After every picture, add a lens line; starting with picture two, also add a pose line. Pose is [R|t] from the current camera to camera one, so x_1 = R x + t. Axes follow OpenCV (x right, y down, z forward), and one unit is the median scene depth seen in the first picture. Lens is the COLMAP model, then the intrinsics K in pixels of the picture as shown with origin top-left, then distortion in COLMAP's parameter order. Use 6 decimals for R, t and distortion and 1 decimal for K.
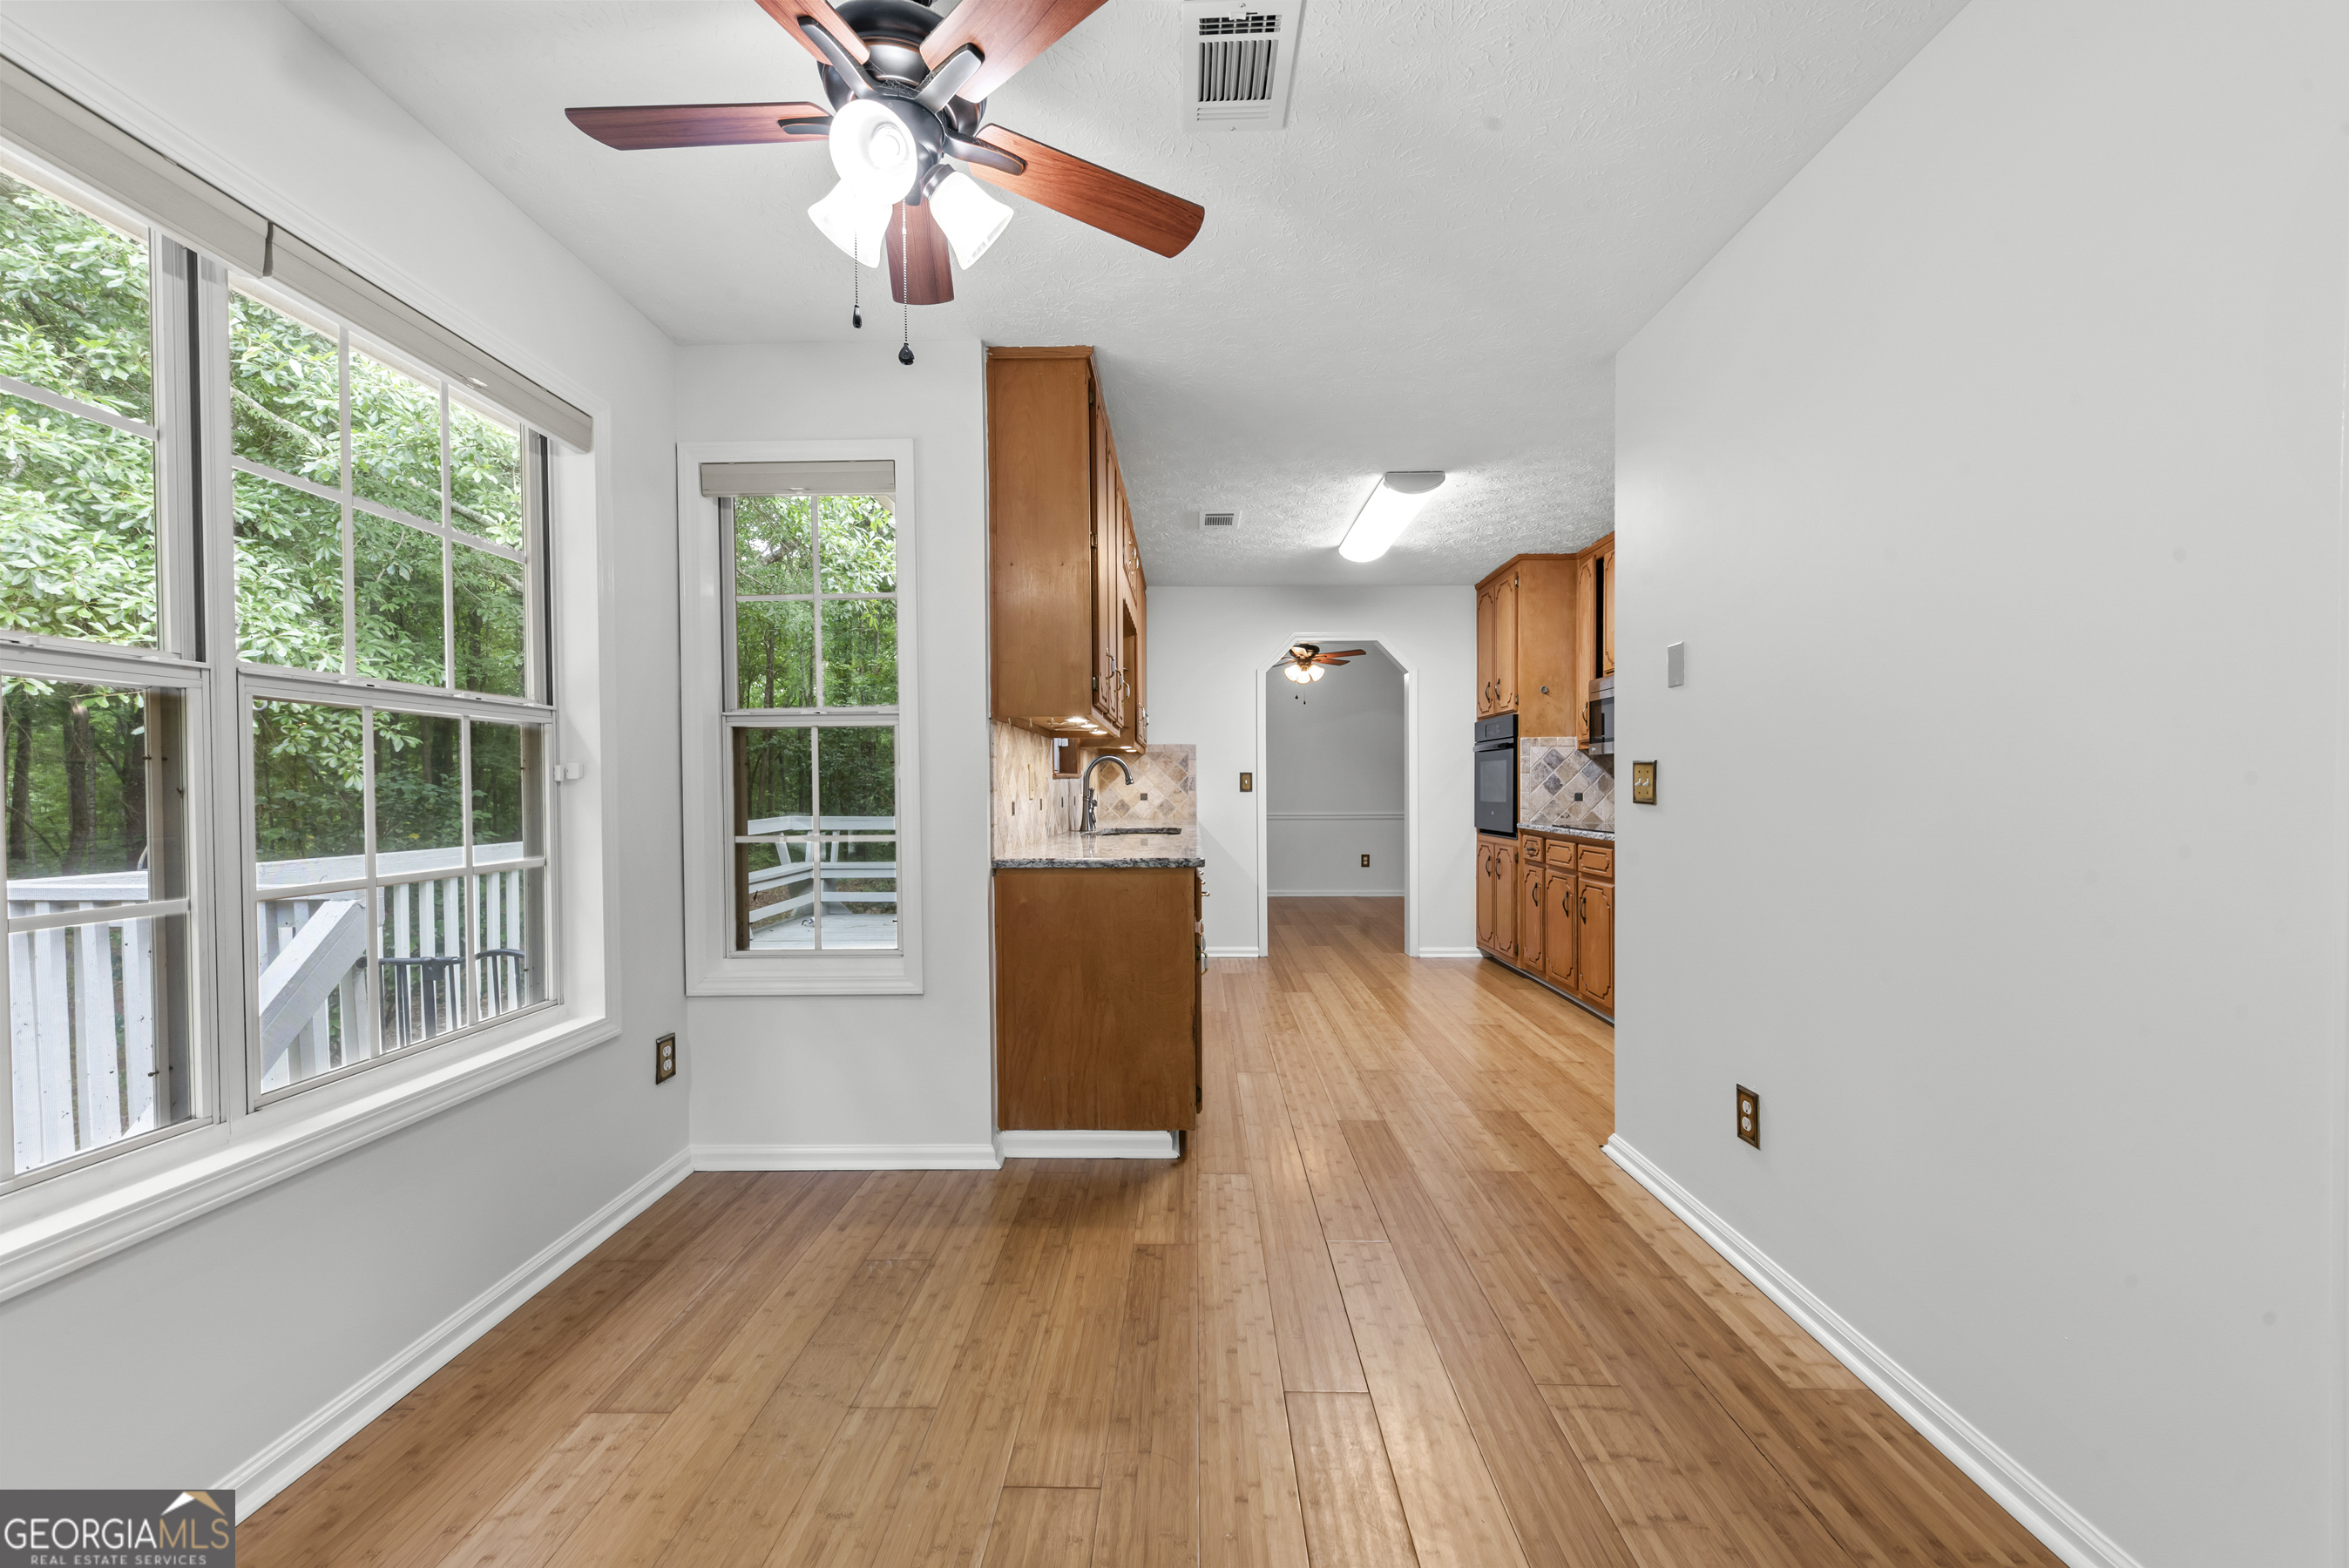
lens RADIAL K [[946.3, 0, 1188.1], [0, 946.3, 802.2], [0, 0, 1]] dist [0.016466, -0.009450]
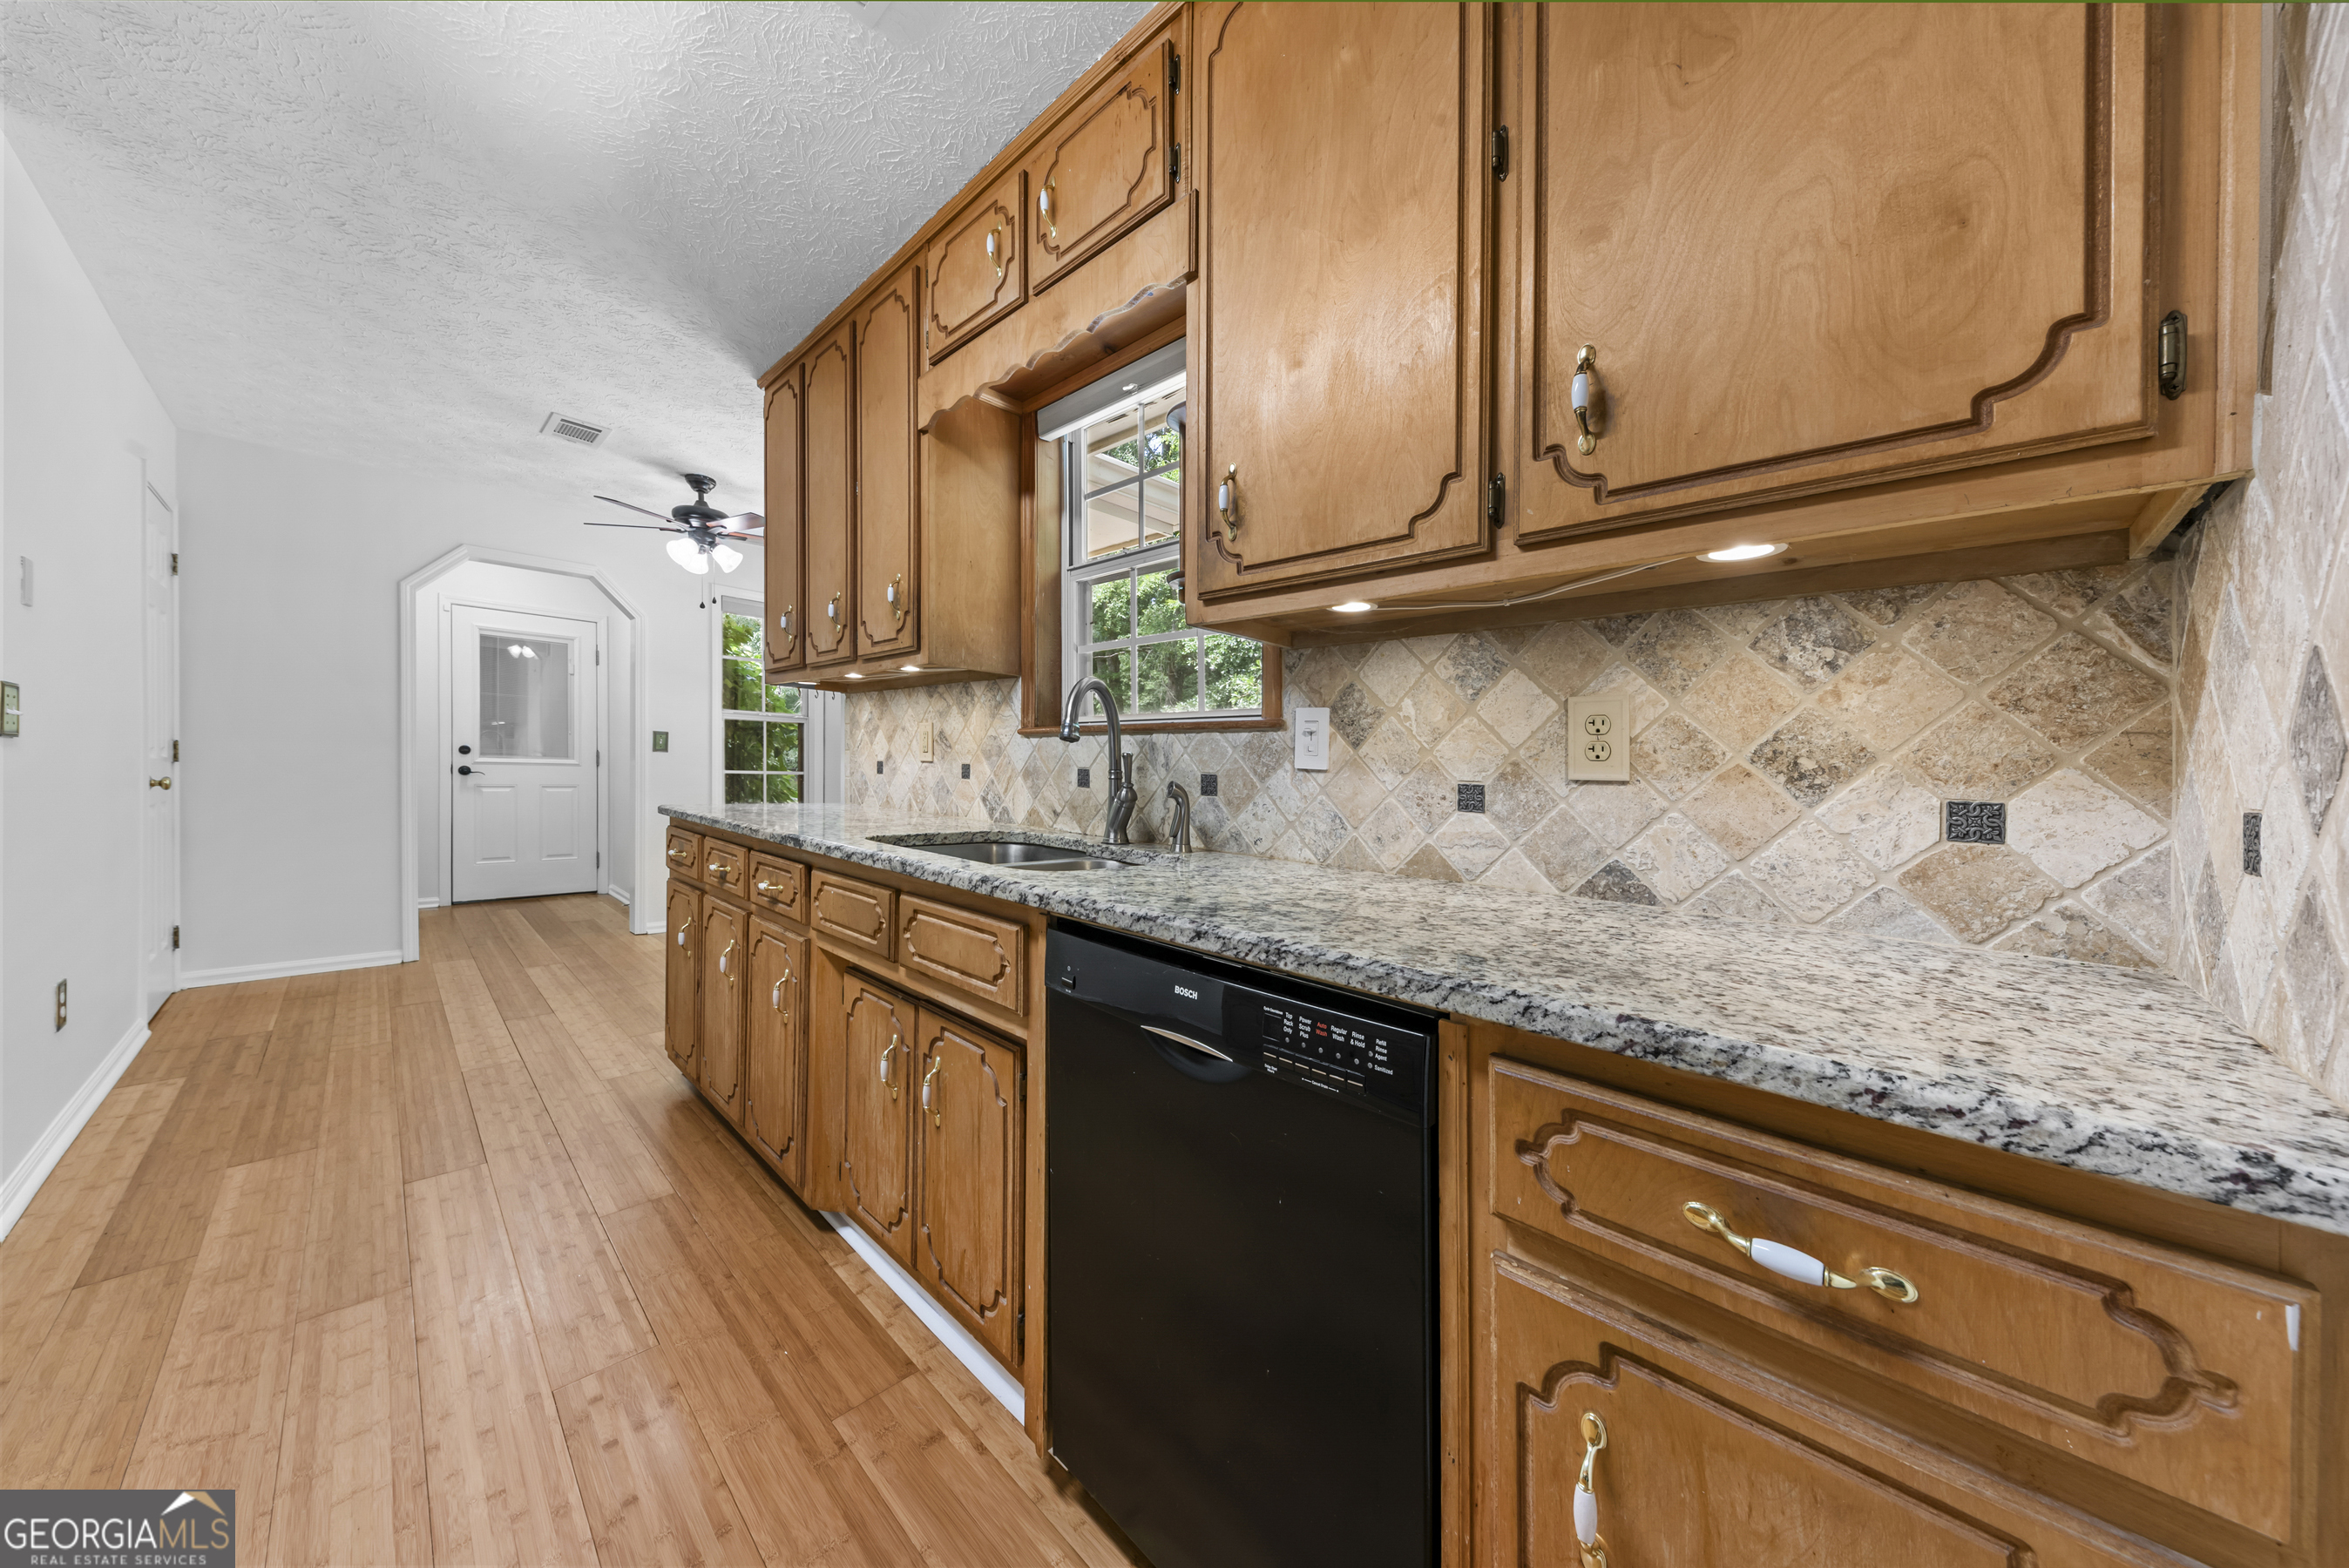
lens RADIAL K [[811.4, 0, 1175.6], [0, 811.4, 795.6], [0, 0, 1]] dist [0.007055, -0.003715]
pose [[-0.712035, 0.008199, -0.702096, 0.134752], [-0.041422, 0.997700, 0.053659, -0.013759], [0.700921, 0.067290, -0.710058, 1.124351]]
